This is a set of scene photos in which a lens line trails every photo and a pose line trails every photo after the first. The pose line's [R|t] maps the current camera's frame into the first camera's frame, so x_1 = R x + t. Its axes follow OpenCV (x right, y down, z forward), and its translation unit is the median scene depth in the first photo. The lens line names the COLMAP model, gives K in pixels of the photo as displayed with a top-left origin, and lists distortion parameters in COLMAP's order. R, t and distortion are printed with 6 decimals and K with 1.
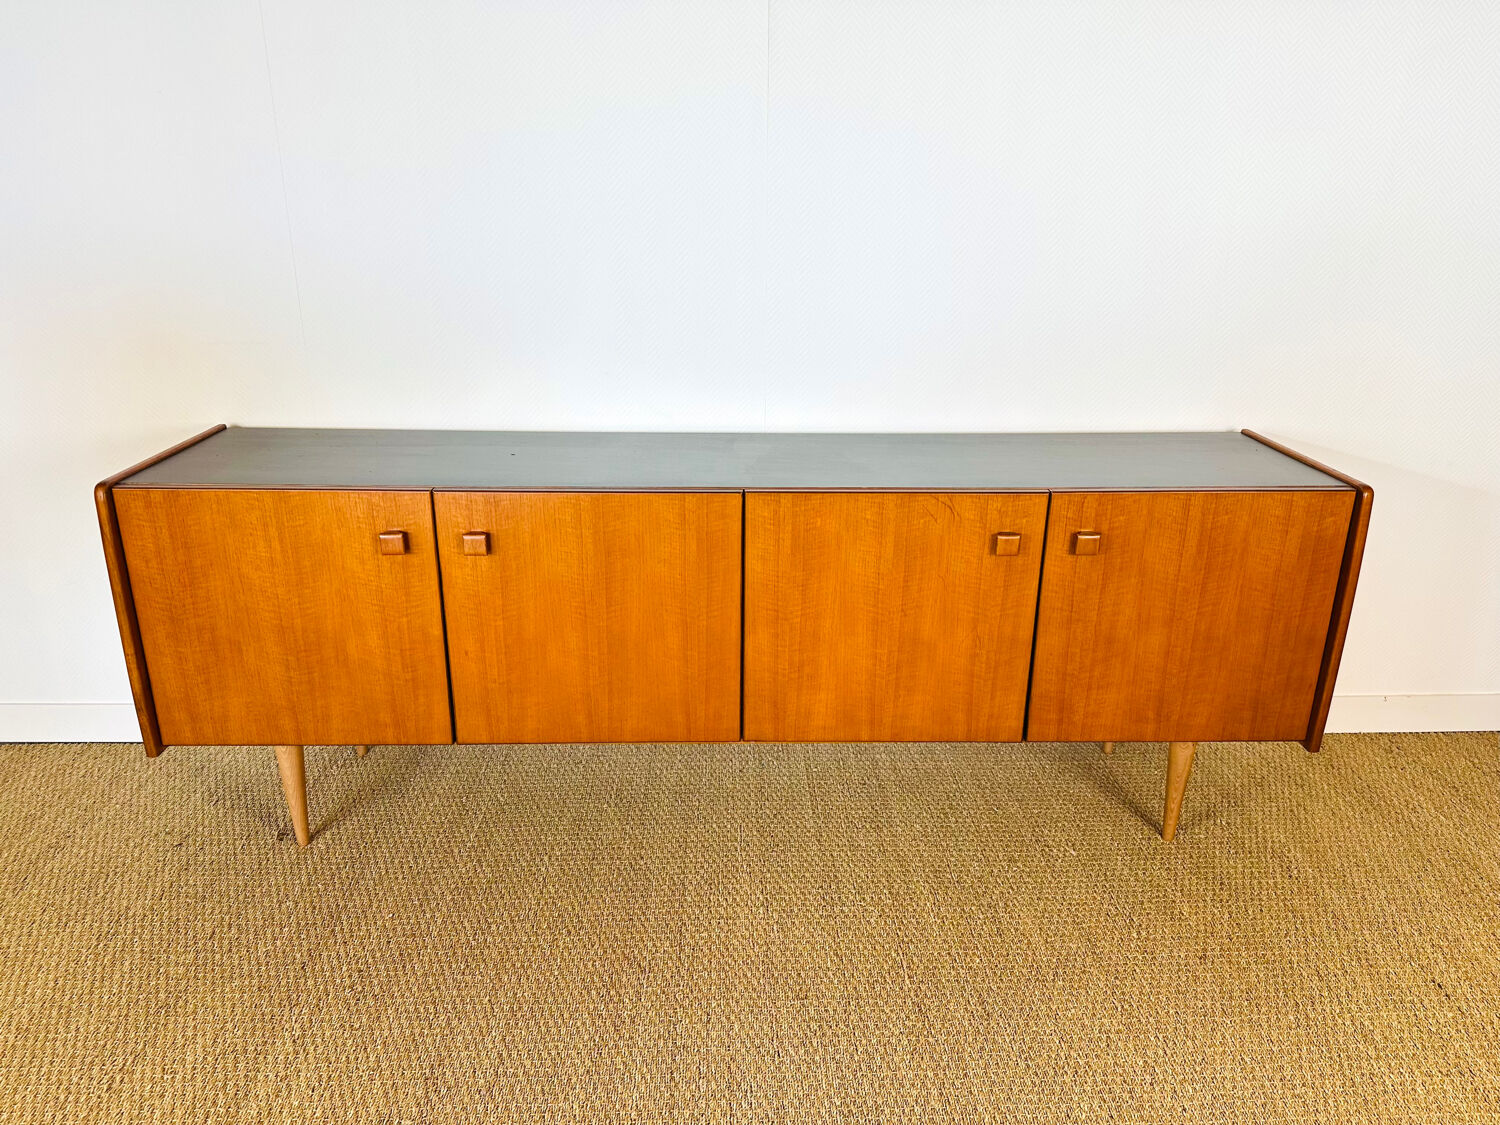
lens RADIAL K [[1079.0, 0, 742.8], [0, 1079.0, 555.8], [0, 0, 1]] dist [0.070673, -0.096115]
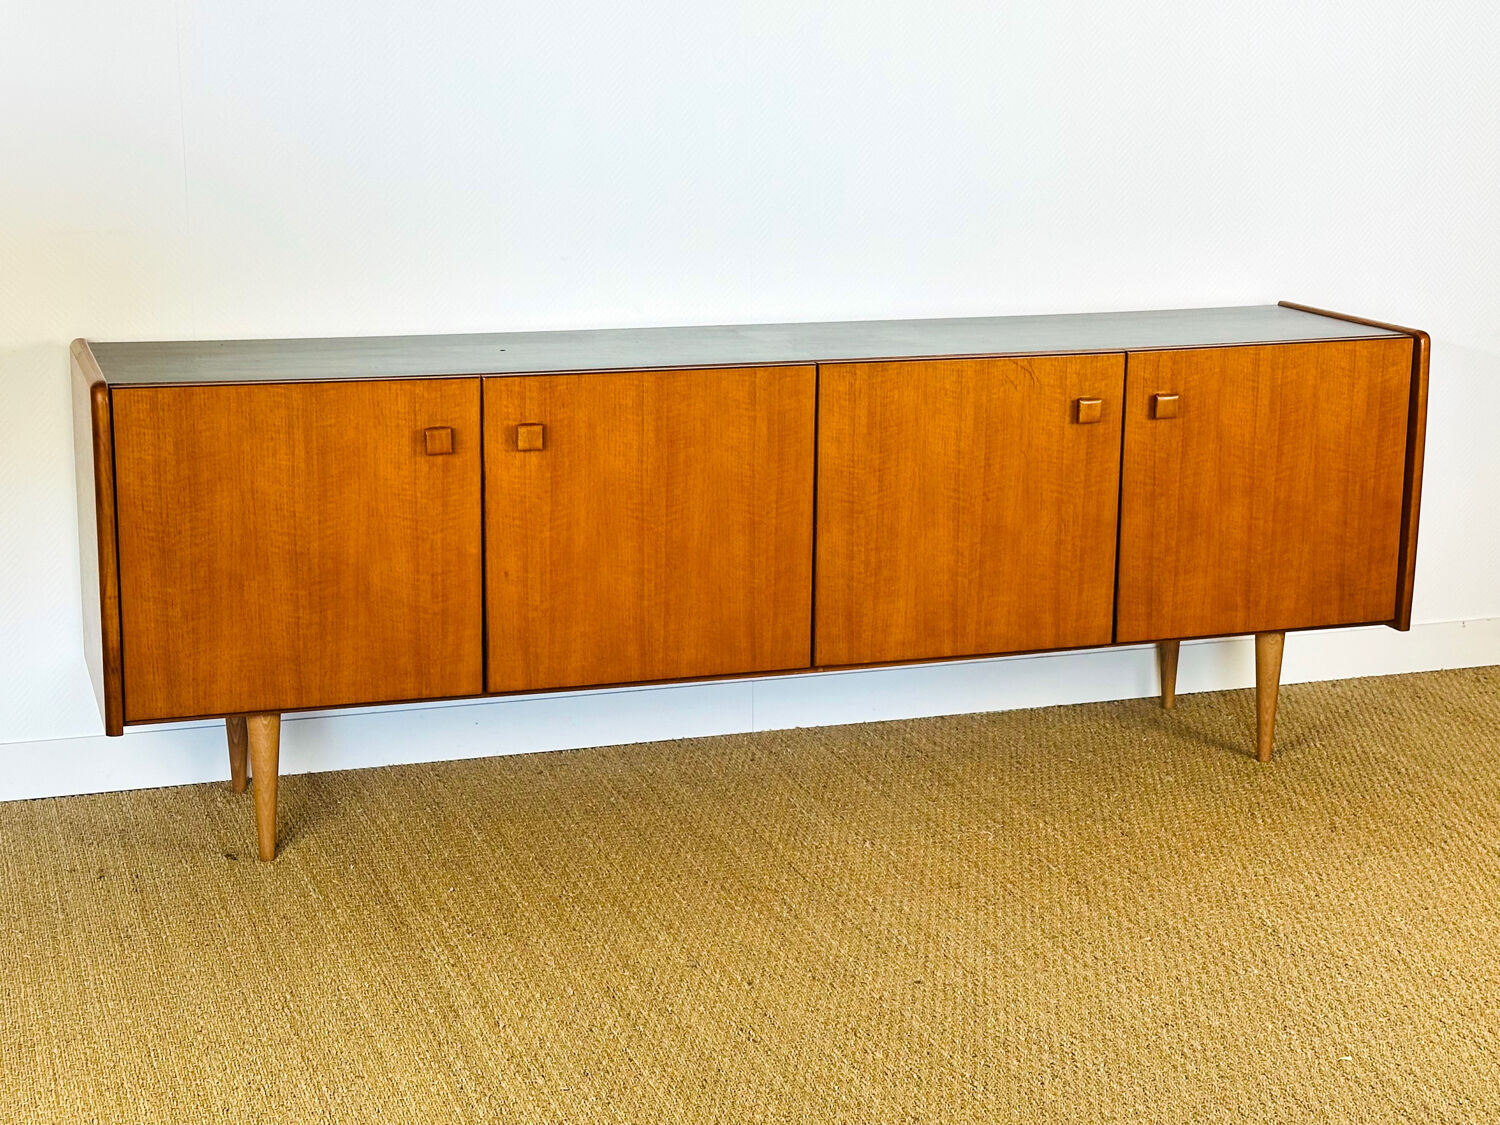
lens RADIAL K [[2536.6, 0, 746.5], [0, 2536.6, 544.2], [0, 0, 1]] dist [0.149938, 0.000000]
pose [[0.955476, -0.061853, 0.288513, -0.657702], [0.097917, 0.988840, -0.112281, 0.312395], [-0.278348, 0.135532, 0.950870, -0.955107]]
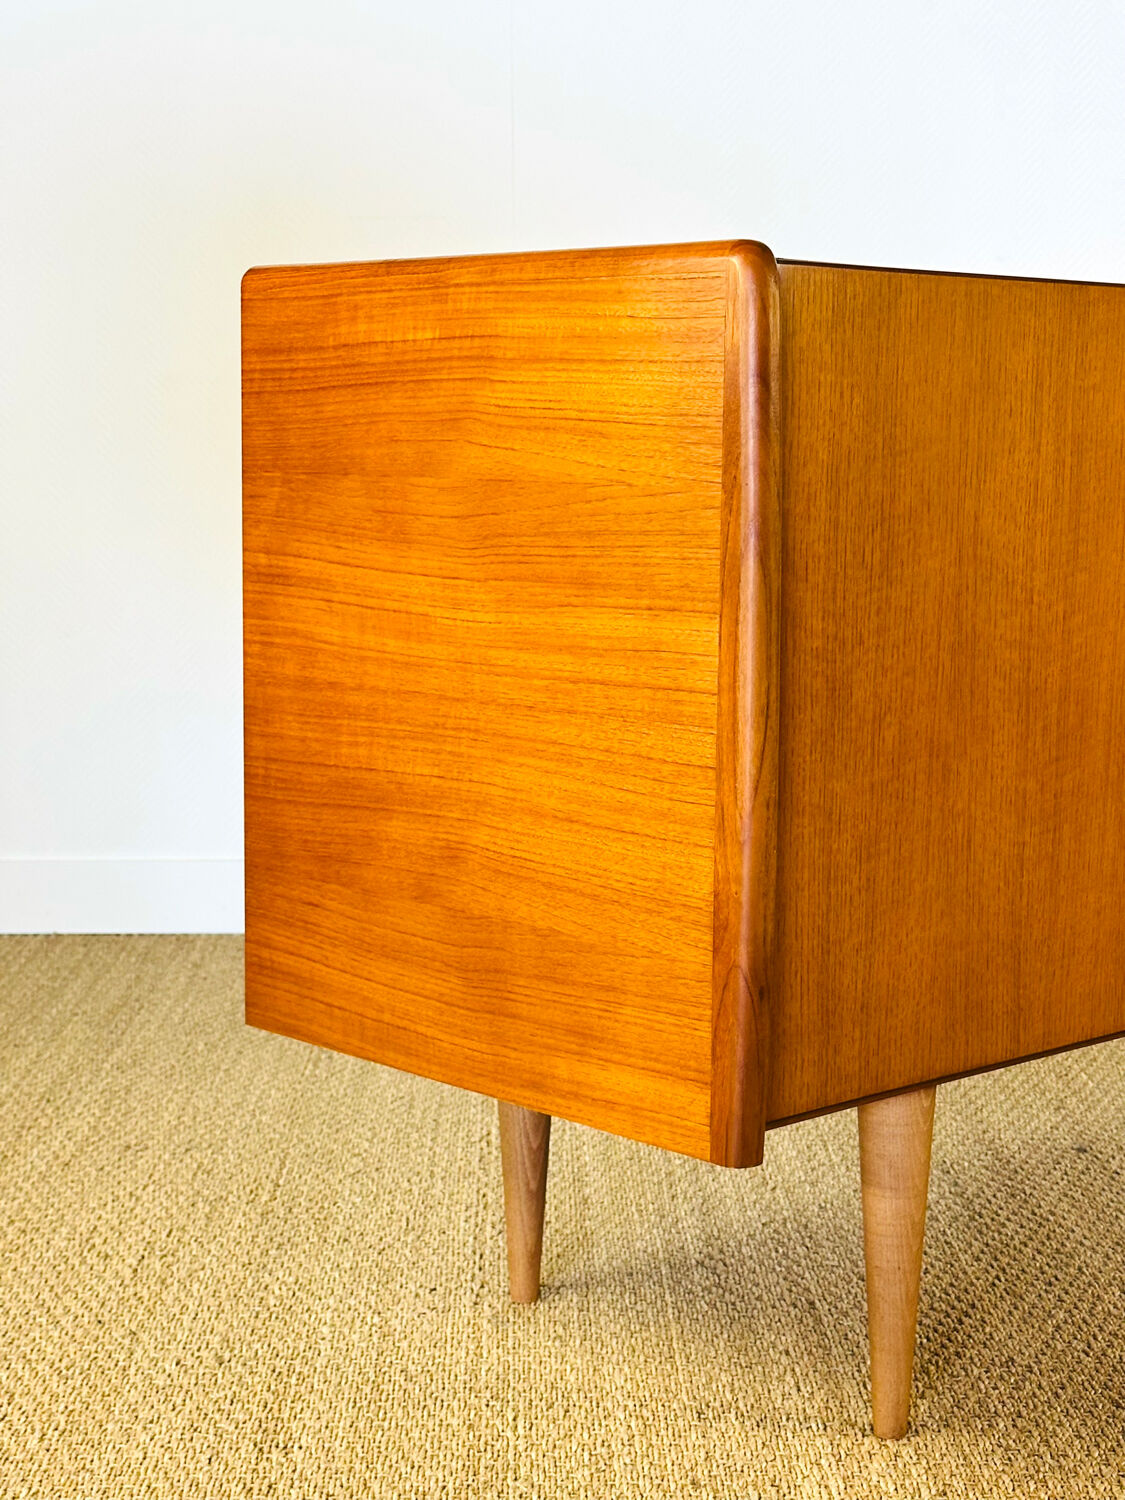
lens RADIAL K [[2579.9, 0, 560.8], [0, 2579.9, 758.9], [0, 0, 1]] dist [0.142990, 0.000000]
pose [[0.738721, -0.088575, 0.668166, -1.107782], [0.228106, 0.965685, -0.124178, 0.157761], [-0.634239, 0.244146, 0.733576, 0.482584]]
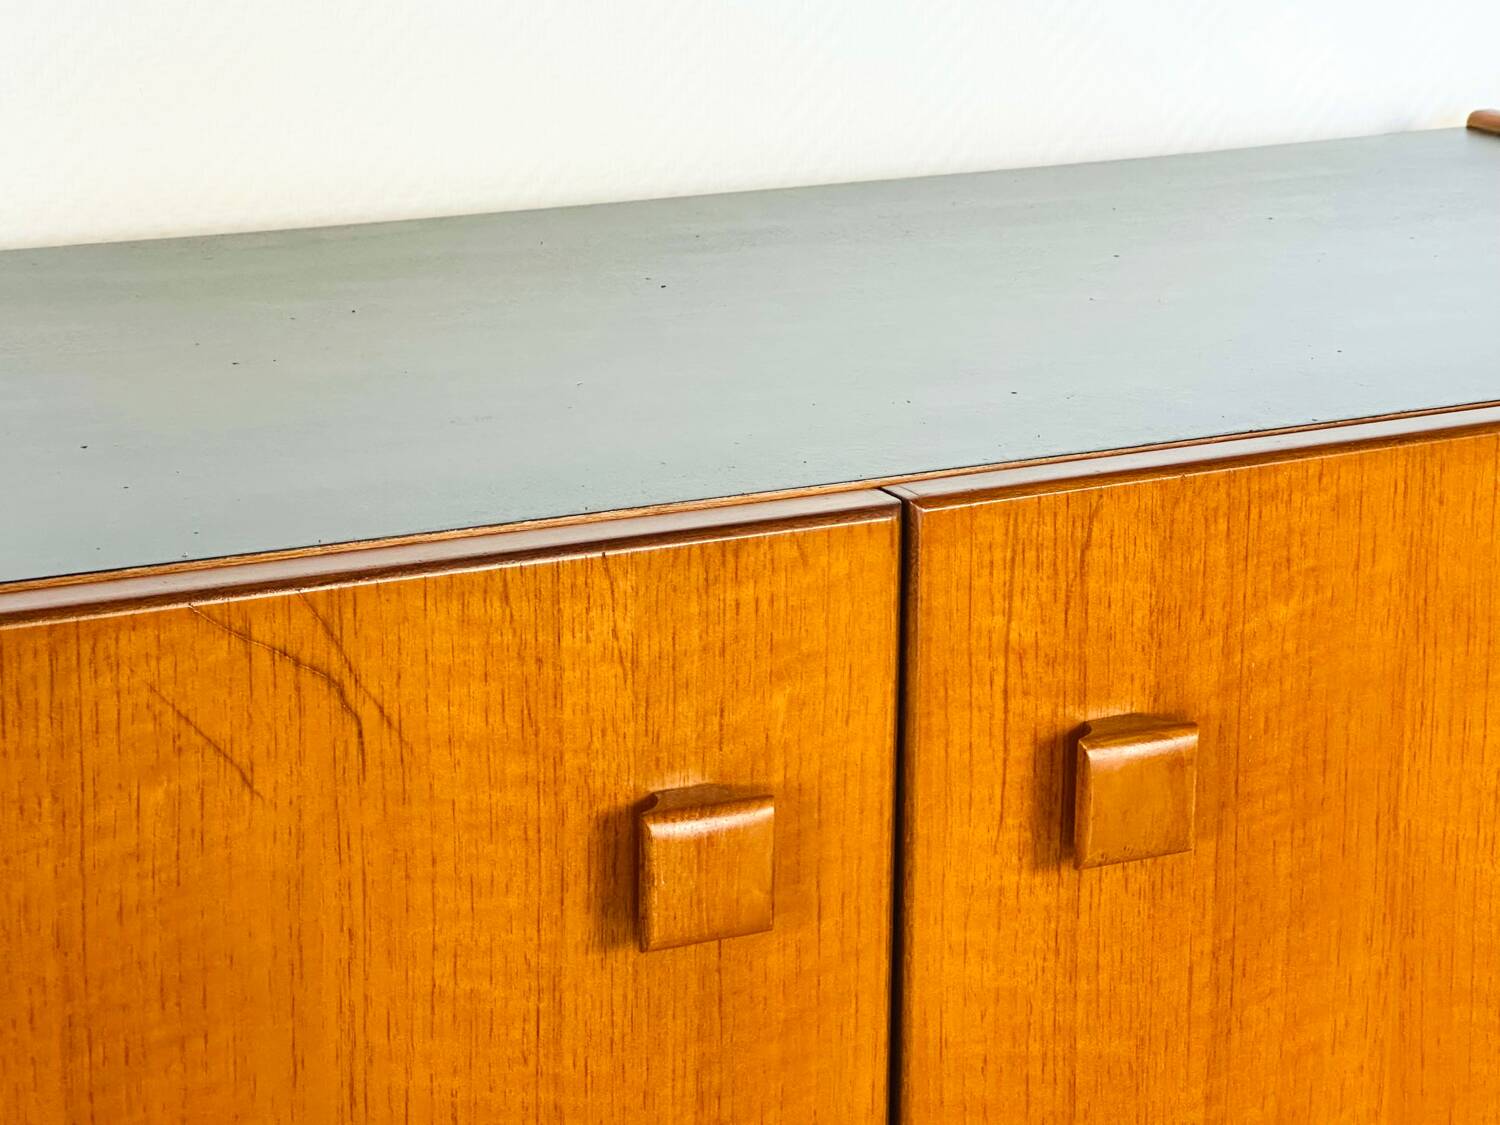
lens RADIAL K [[3889.2, 0, 749.6], [0, 3889.2, 552.9], [0, 0, 1]] dist [0.055006, 0.000000]
pose [[0.899524, -0.115970, 0.421199, 0.019447], [0.149678, 0.987581, -0.047744, -0.026768], [-0.410431, 0.105991, 0.905711, 0.474613]]
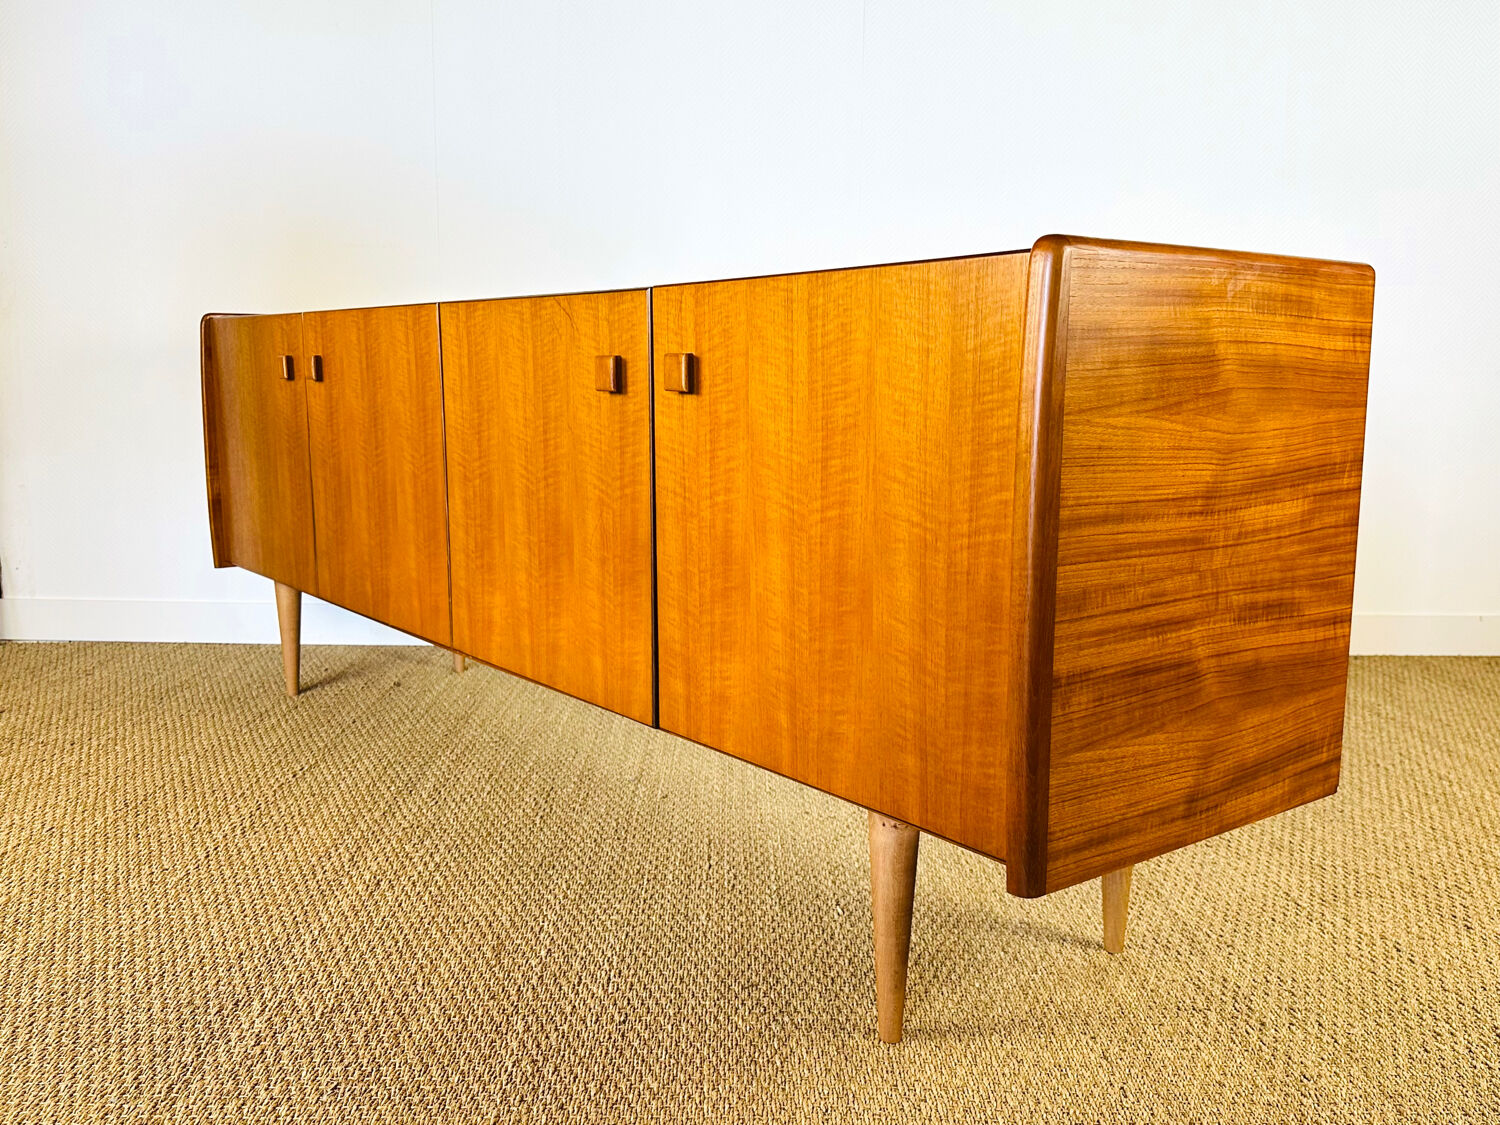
lens RADIAL K [[1296.0, 0, 748.5], [0, 1296.0, 555.8], [0, 0, 1]] dist [0.104565, -0.180716]
pose [[0.591408, 0.109267, -0.798935, 0.906913], [-0.267156, 0.961371, -0.066278, 0.121228], [0.760831, 0.252638, 0.597754, 0.614657]]
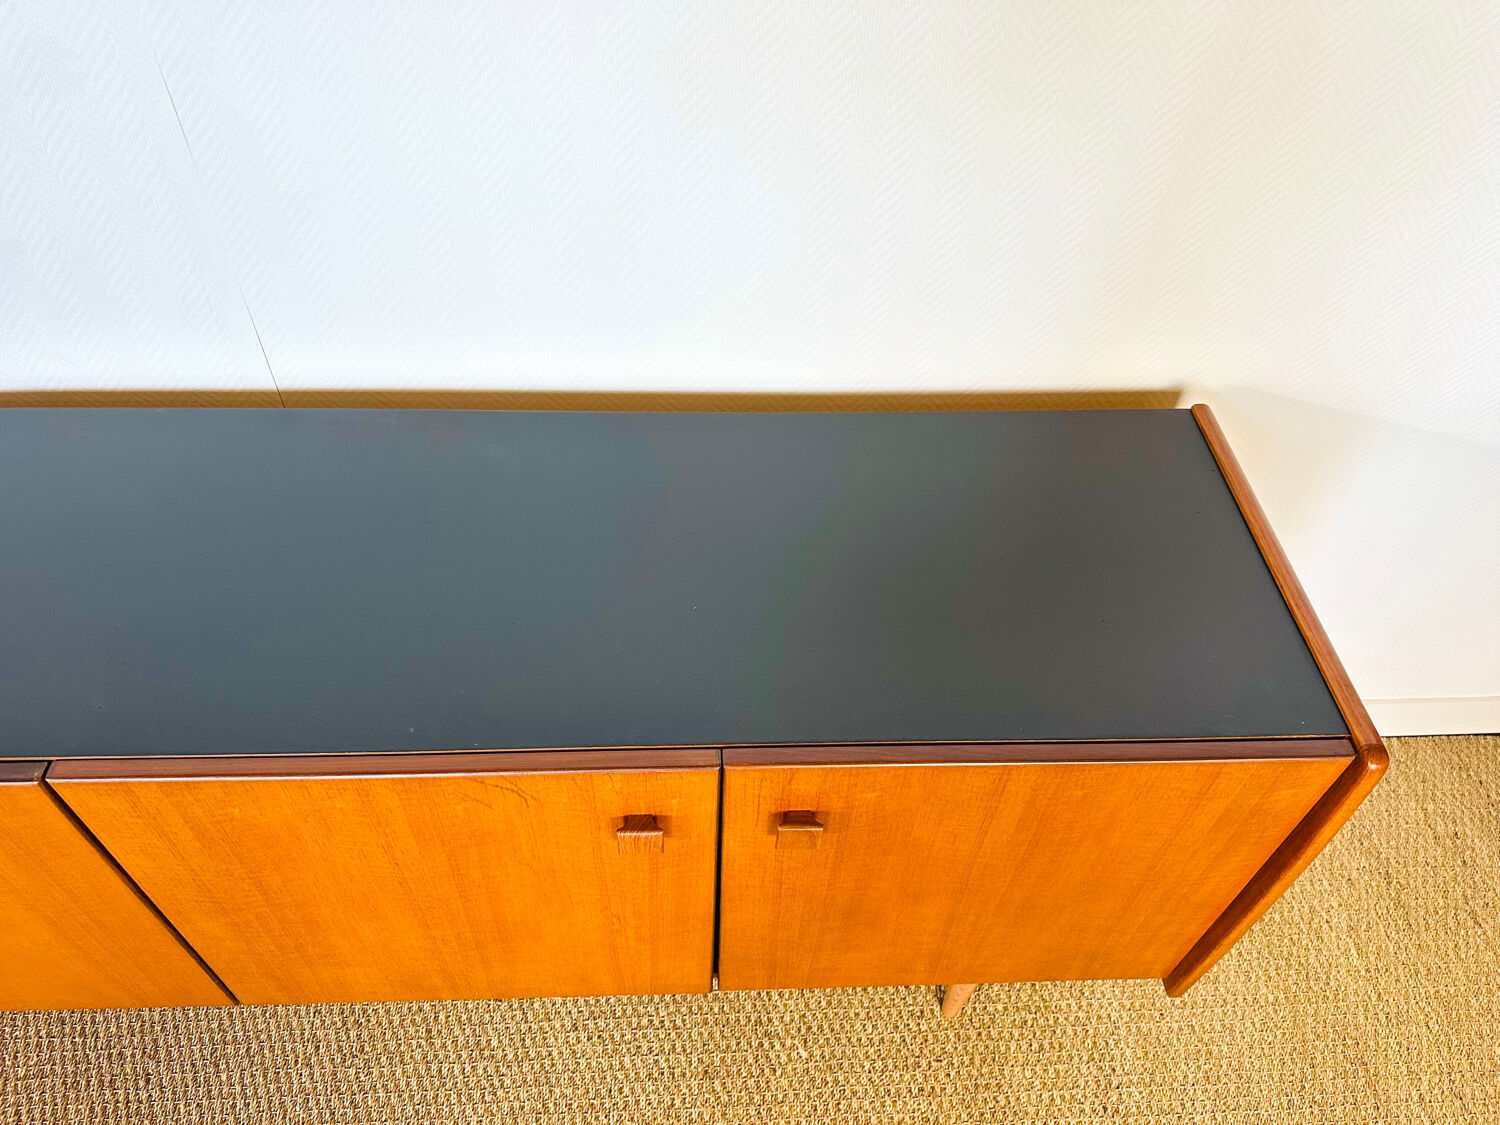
lens RADIAL K [[1081.0, 0, 736.0], [0, 1081.0, 595.1], [0, 0, 1]] dist [0.022243, -0.031066]
pose [[0.999766, 0.005476, 0.020942, 0.271540], [-0.014958, 0.874100, 0.485515, -0.343690], [-0.015647, -0.485715, 0.873977, 0.604205]]
